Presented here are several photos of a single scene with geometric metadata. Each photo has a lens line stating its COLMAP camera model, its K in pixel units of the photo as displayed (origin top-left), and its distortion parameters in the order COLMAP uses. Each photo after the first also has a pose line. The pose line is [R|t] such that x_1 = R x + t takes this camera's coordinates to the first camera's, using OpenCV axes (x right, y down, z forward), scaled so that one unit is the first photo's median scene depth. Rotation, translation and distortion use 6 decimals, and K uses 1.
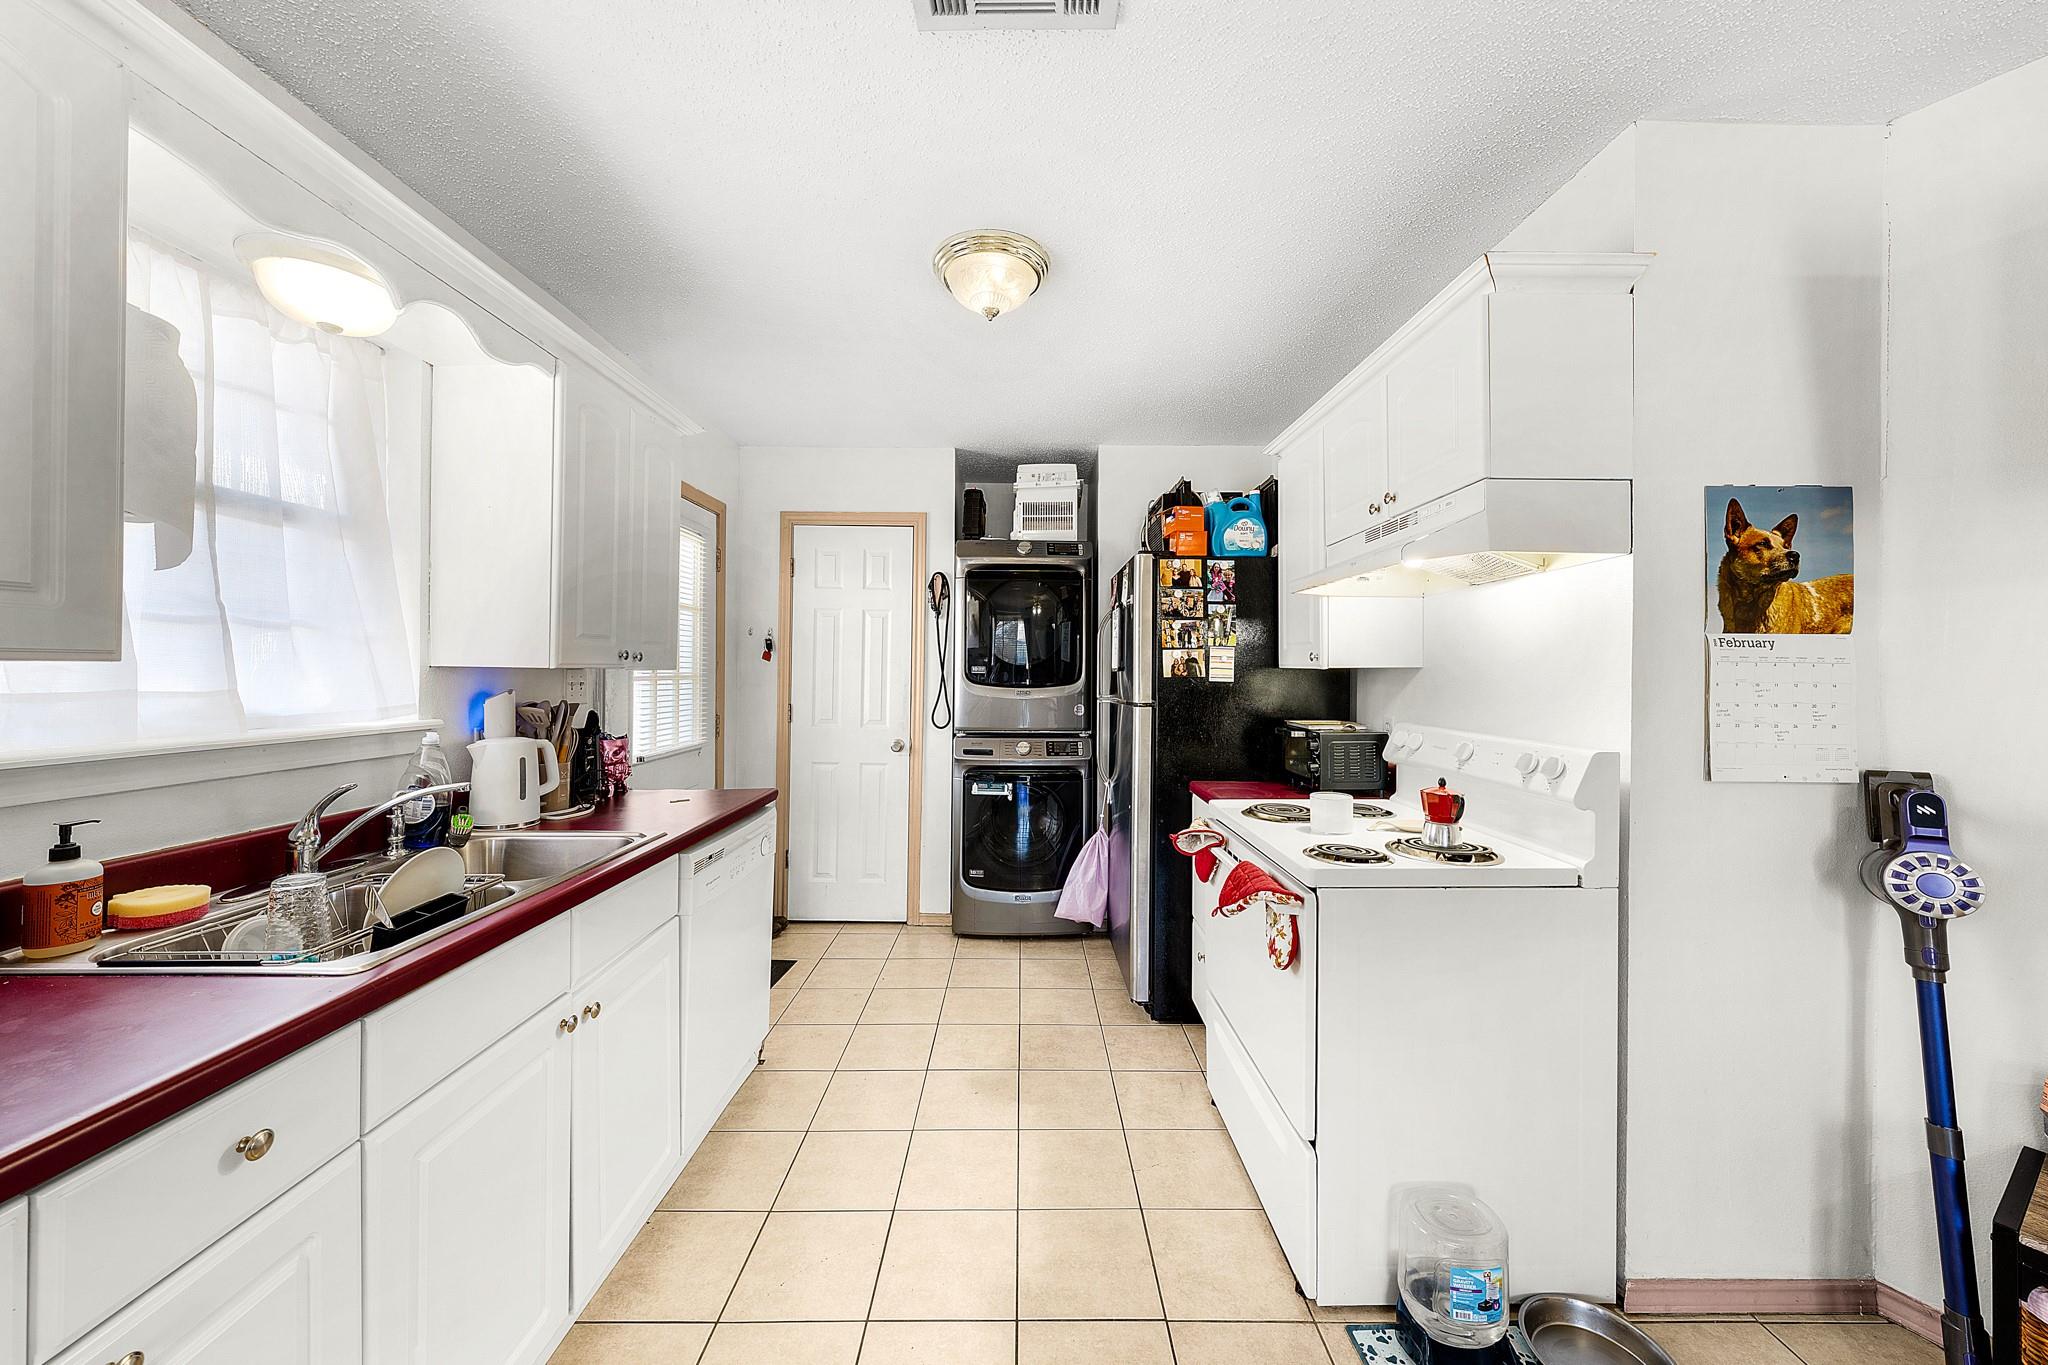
lens RADIAL K [[704.7, 0, 1030.4], [0, 704.7, 674.2], [0, 0, 1]] dist [-0.000457, -0.000055]
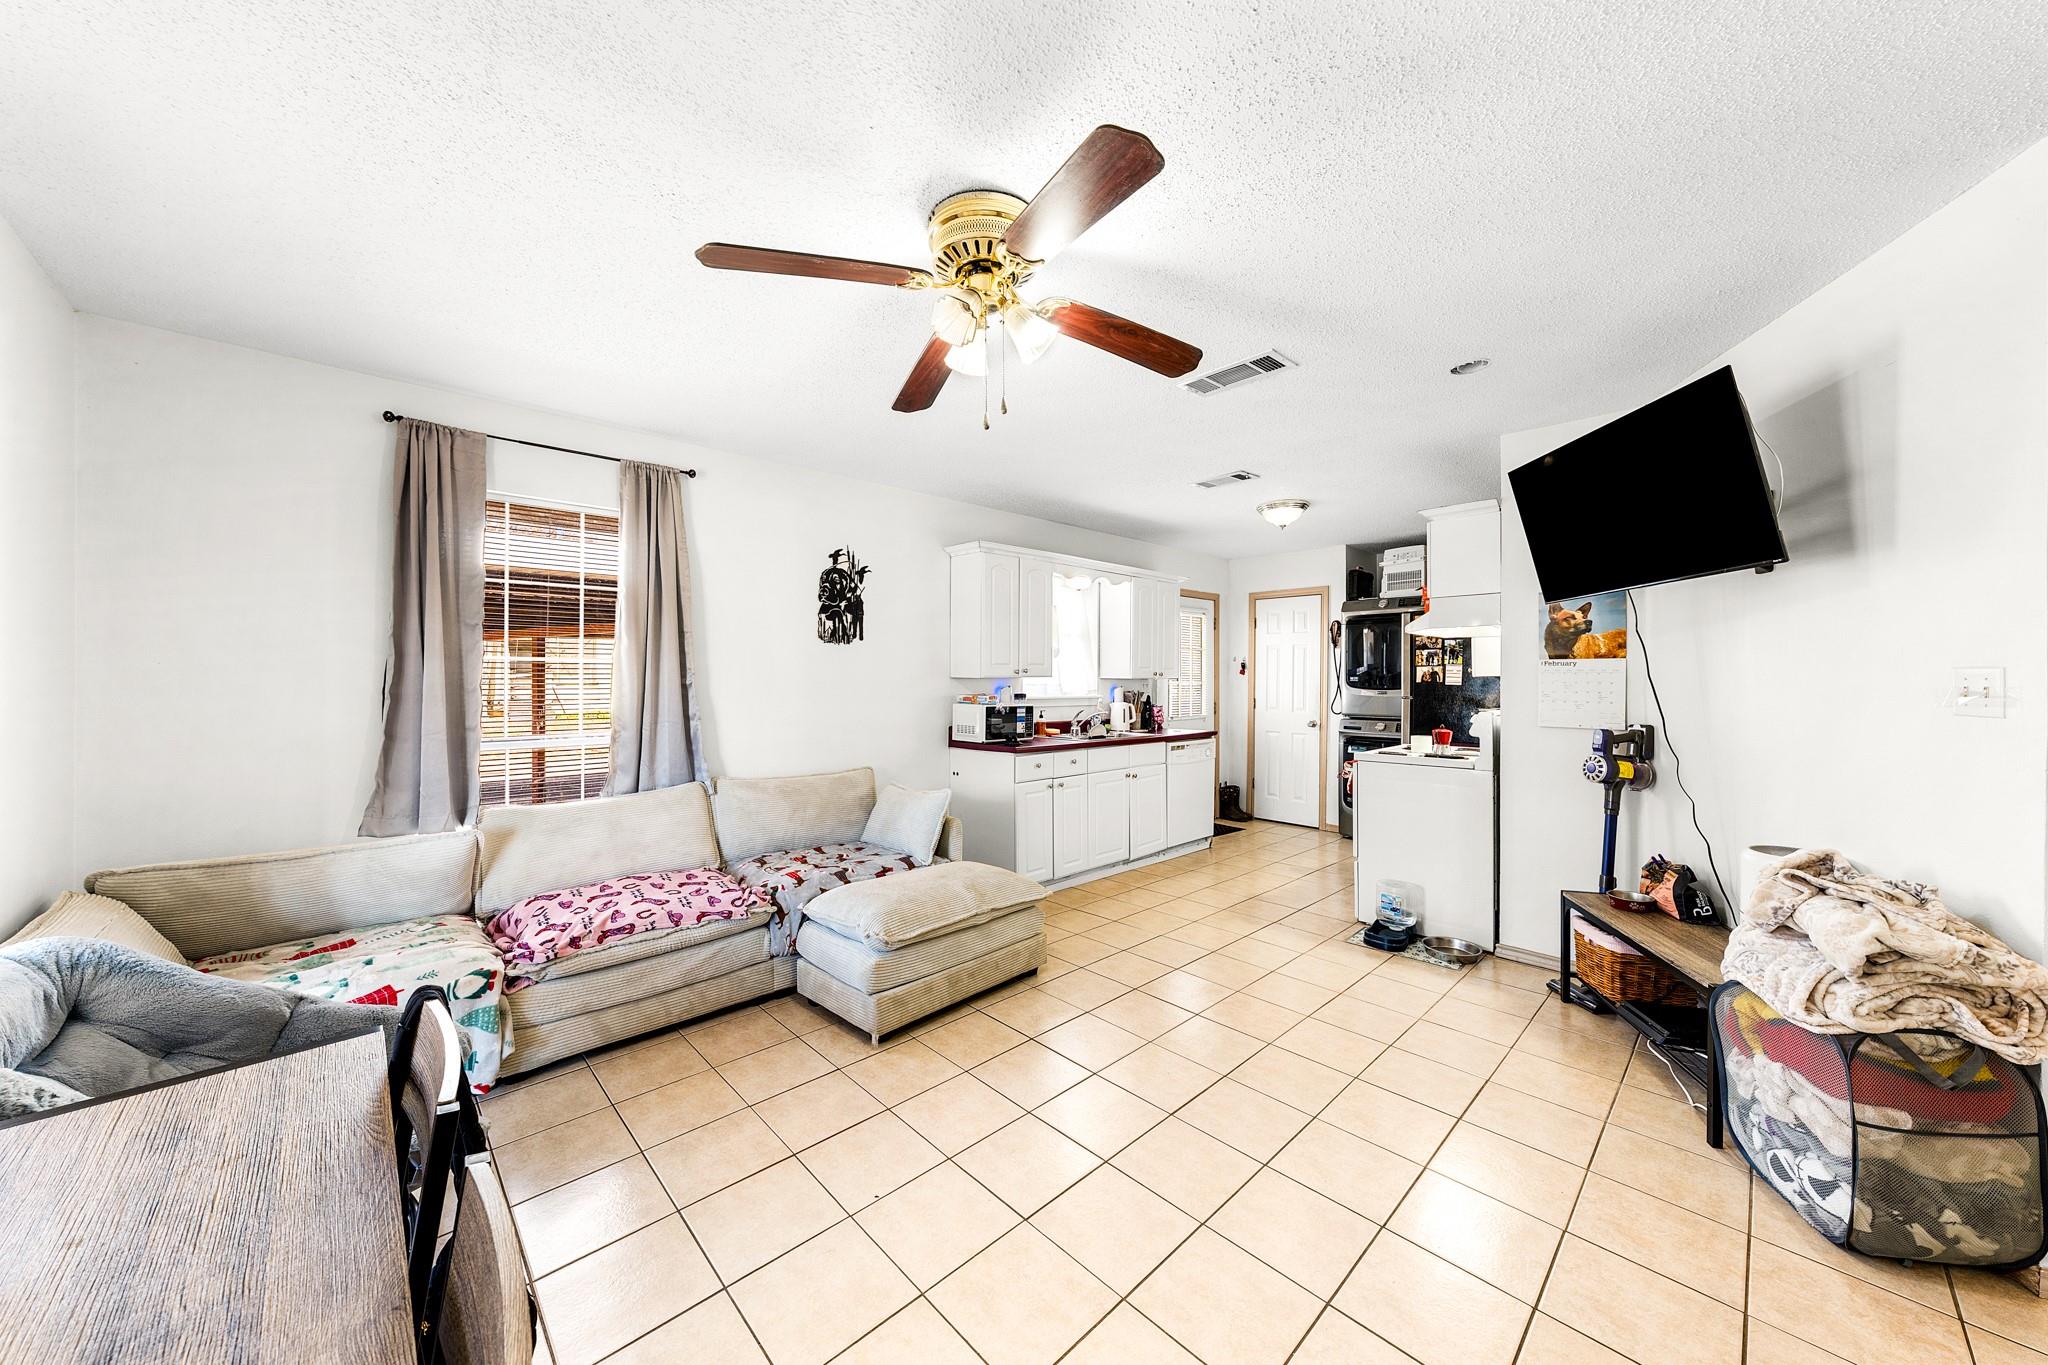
lens RADIAL K [[704.7, 0, 1030.4], [0, 704.7, 674.2], [0, 0, 1]] dist [-0.000457, -0.000055]
pose [[0.684525, -0.011029, -0.728906, 0.993051], [-0.000878, 0.999872, -0.015954, 0.015988], [0.728989, 0.011561, 0.684428, -1.121338]]
